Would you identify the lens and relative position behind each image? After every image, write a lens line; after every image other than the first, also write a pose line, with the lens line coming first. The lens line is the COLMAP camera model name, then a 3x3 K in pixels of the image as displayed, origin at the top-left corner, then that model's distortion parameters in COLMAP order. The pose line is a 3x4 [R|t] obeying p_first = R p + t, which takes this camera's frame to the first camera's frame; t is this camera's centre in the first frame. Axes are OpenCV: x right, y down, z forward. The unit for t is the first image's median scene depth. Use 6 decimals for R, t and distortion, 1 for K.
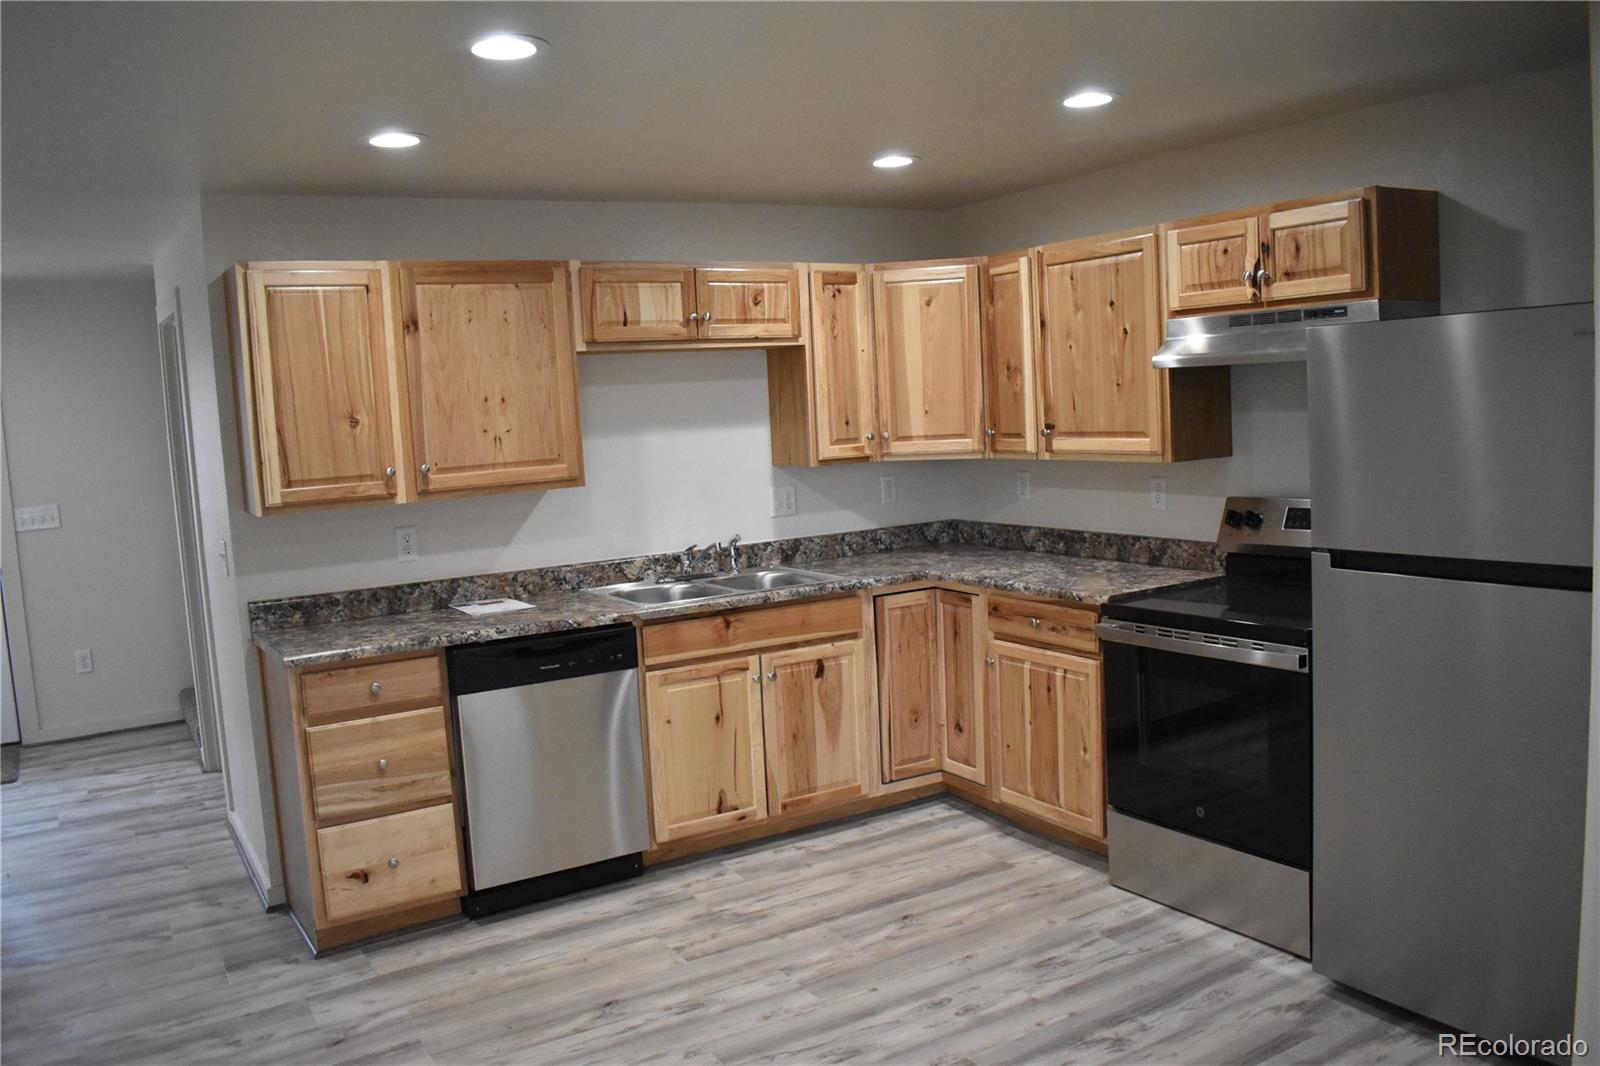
lens RADIAL K [[1272.7, 0, 796.4], [0, 1272.7, 537.2], [0, 0, 1]] dist [-0.080992, 0.012815]
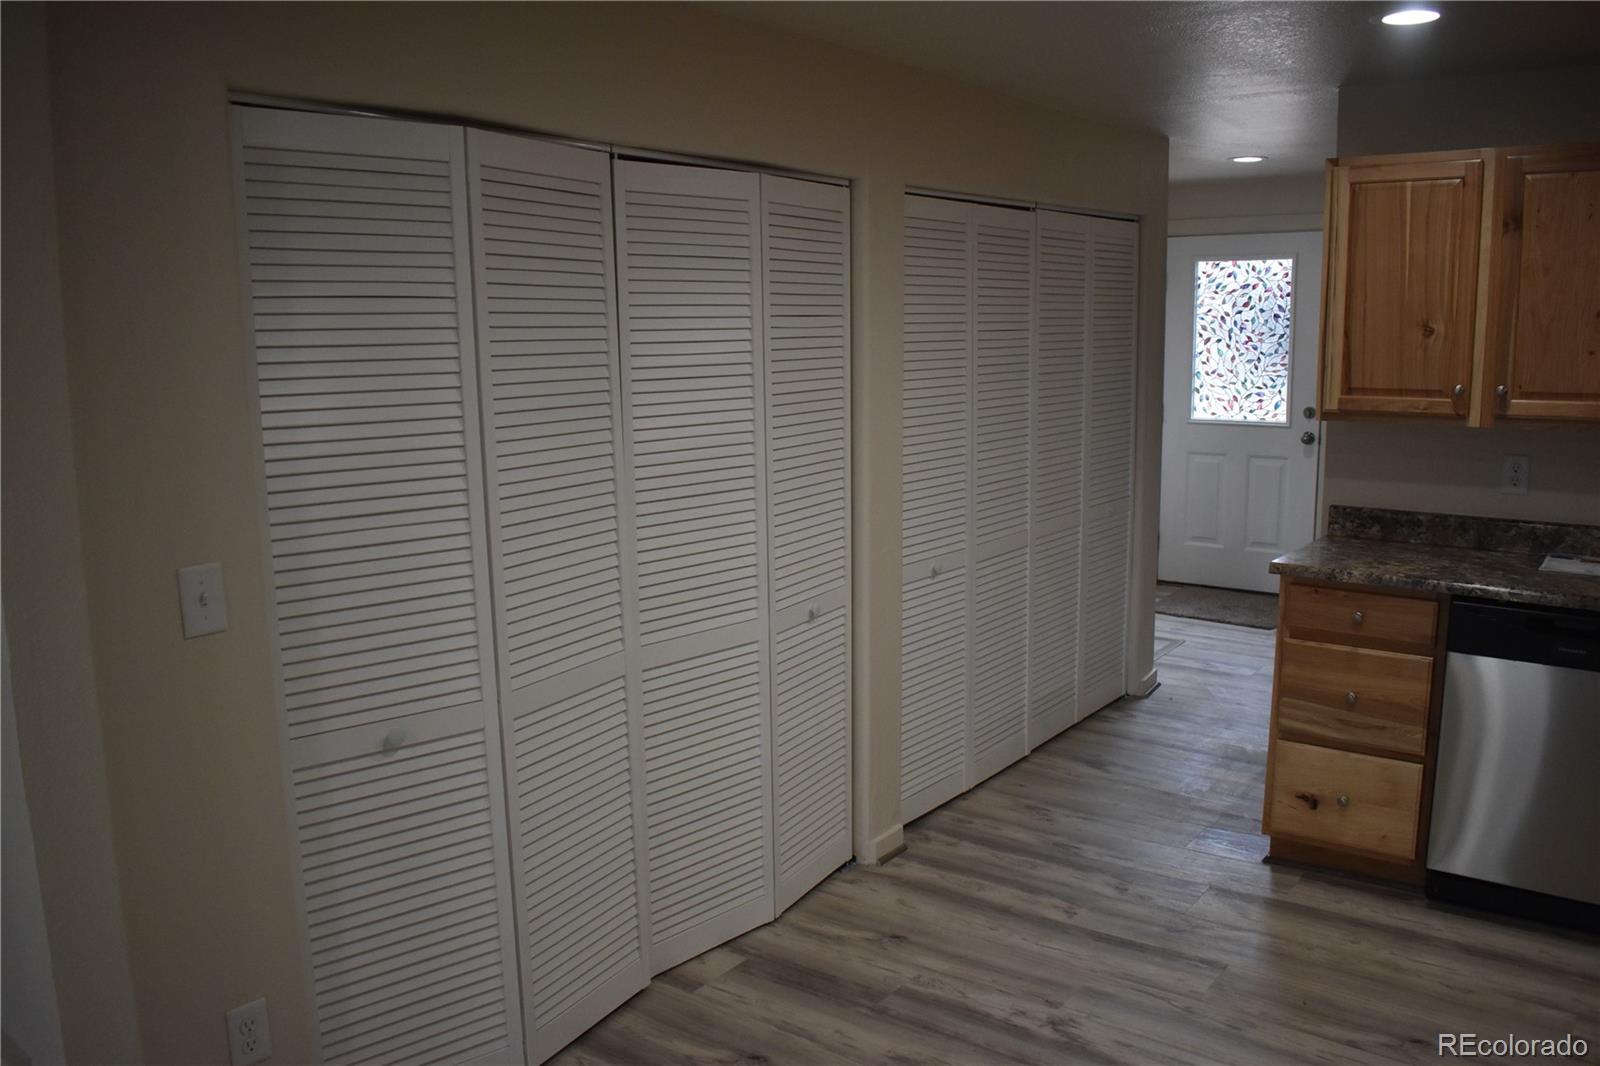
lens RADIAL K [[1272.7, 0, 790.4], [0, 1272.7, 530.1], [0, 0, 1]] dist [-0.080992, 0.012815]
pose [[0.370431, 0.200264, -0.907015, 0.298079], [-0.107971, 0.979146, 0.172093, -0.051290], [0.922563, 0.034183, 0.384328, 0.215512]]
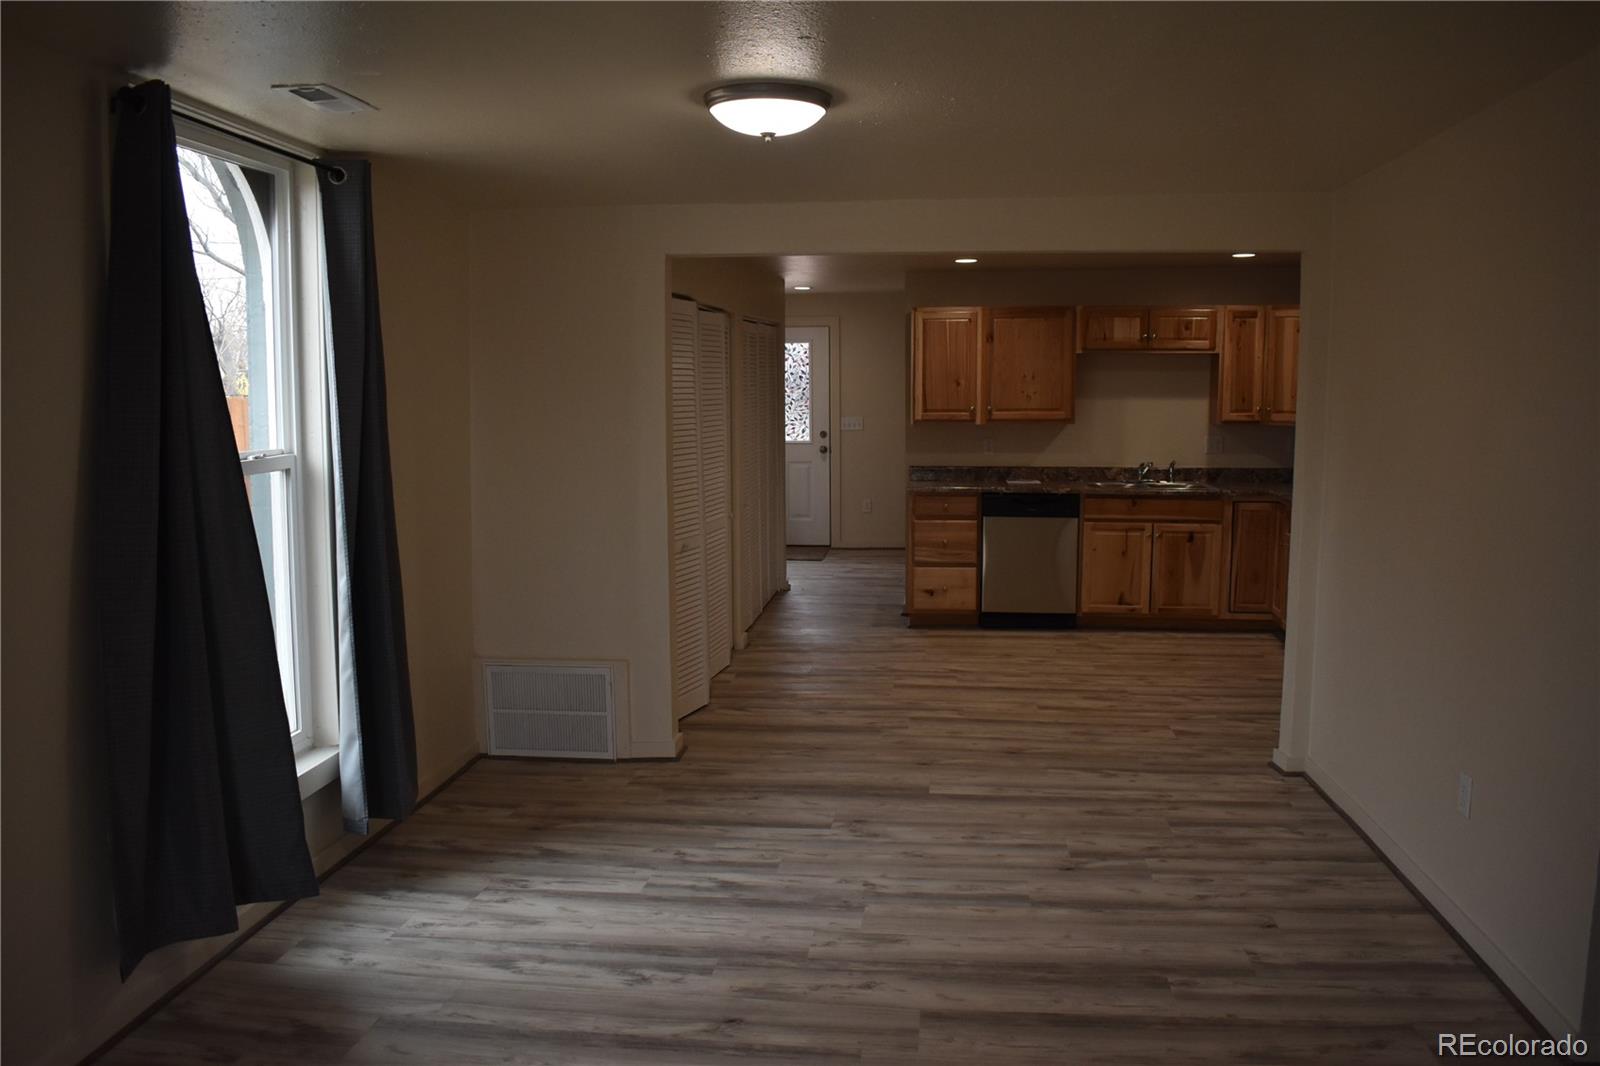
lens RADIAL K [[1272.7, 0, 791.4], [0, 1272.7, 526.3], [0, 0, 1]] dist [-0.080992, 0.012815]
pose [[0.786524, 0.121350, -0.605519, 0.686470], [-0.101971, 0.992565, 0.066464, 0.029906], [0.609083, 0.009469, 0.793050, -0.785548]]
